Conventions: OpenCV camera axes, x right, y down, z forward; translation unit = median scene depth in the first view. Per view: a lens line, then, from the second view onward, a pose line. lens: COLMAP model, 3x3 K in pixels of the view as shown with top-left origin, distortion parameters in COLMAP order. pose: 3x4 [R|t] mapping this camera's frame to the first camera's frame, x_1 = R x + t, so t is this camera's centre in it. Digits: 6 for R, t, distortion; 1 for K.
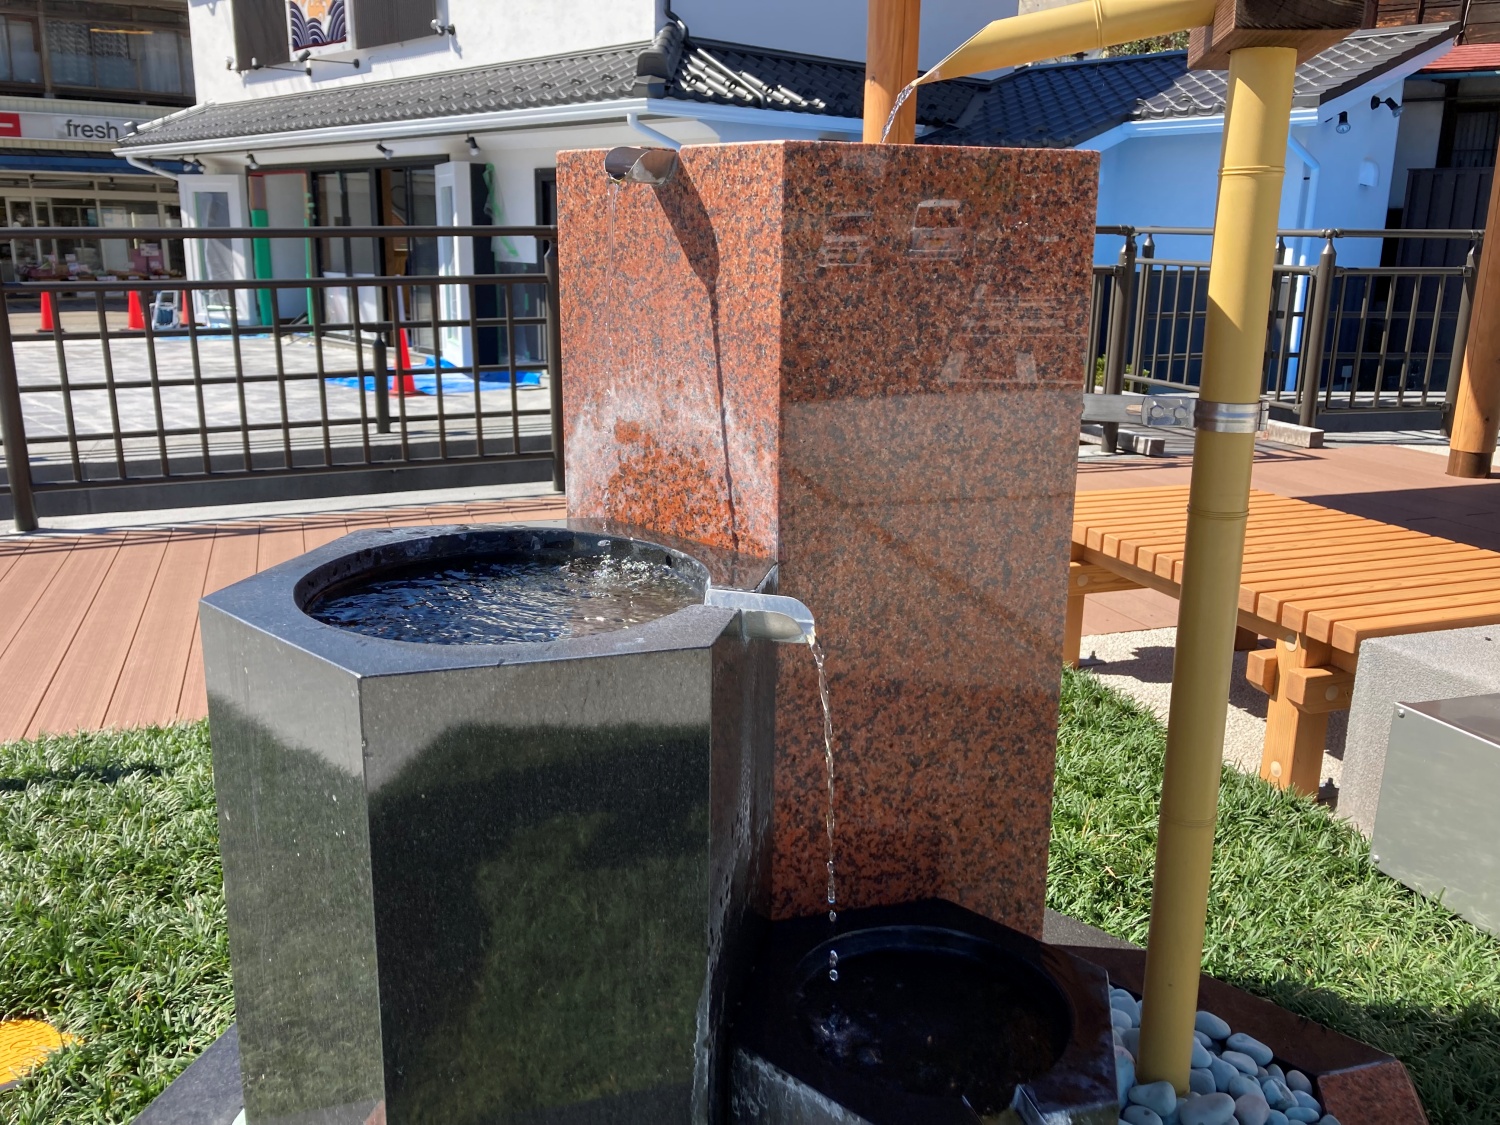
lens RADIAL K [[1253.8, 0, 738.3], [0, 1253.8, 548.0], [0, 0, 1]] dist [0.021557, -0.014140]
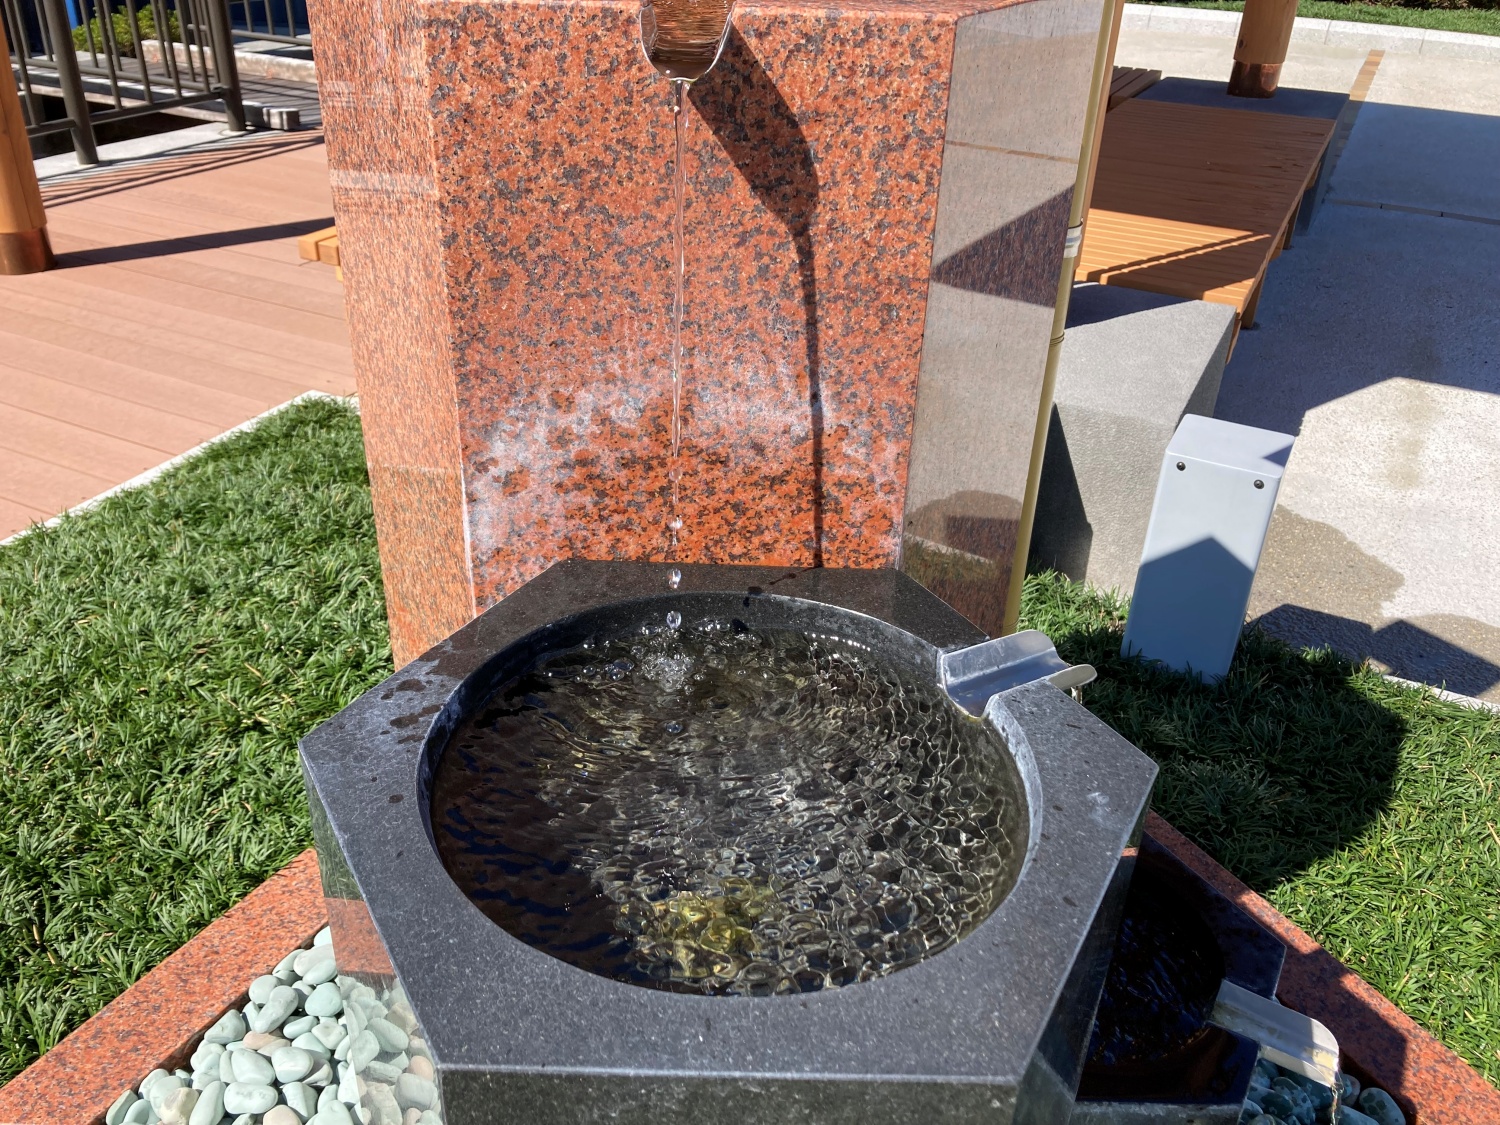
lens RADIAL K [[1253.8, 0, 720.7], [0, 1253.8, 534.0], [0, 0, 1]] dist [0.021557, -0.014140]
pose [[0.725408, -0.326375, 0.606022, -0.204081], [0.149344, 0.934093, 0.324293, -0.110333], [-0.671922, -0.144739, 0.726341, 0.201619]]
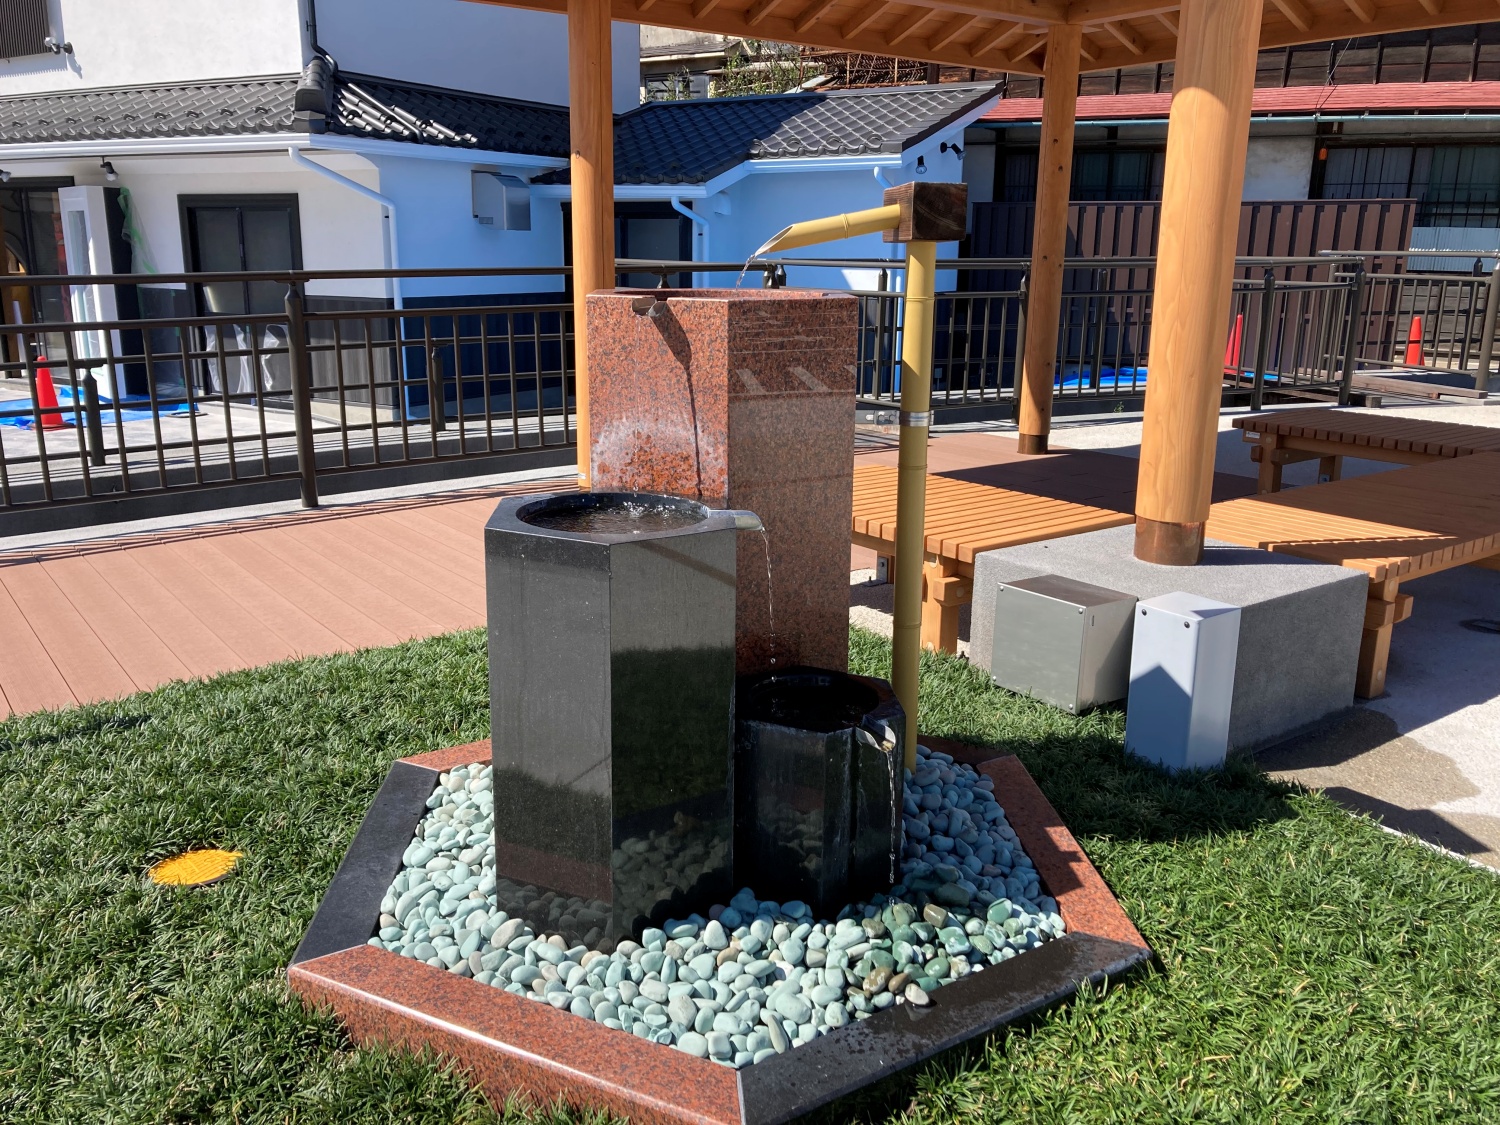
lens RADIAL K [[1253.8, 0, 725.2], [0, 1253.8, 559.1], [0, 0, 1]] dist [0.021557, -0.014140]
pose [[0.959285, -0.074116, 0.272541, -0.214520], [0.073874, 0.997205, 0.011165, 0.034493], [-0.272606, 0.009424, 0.962079, -0.389355]]
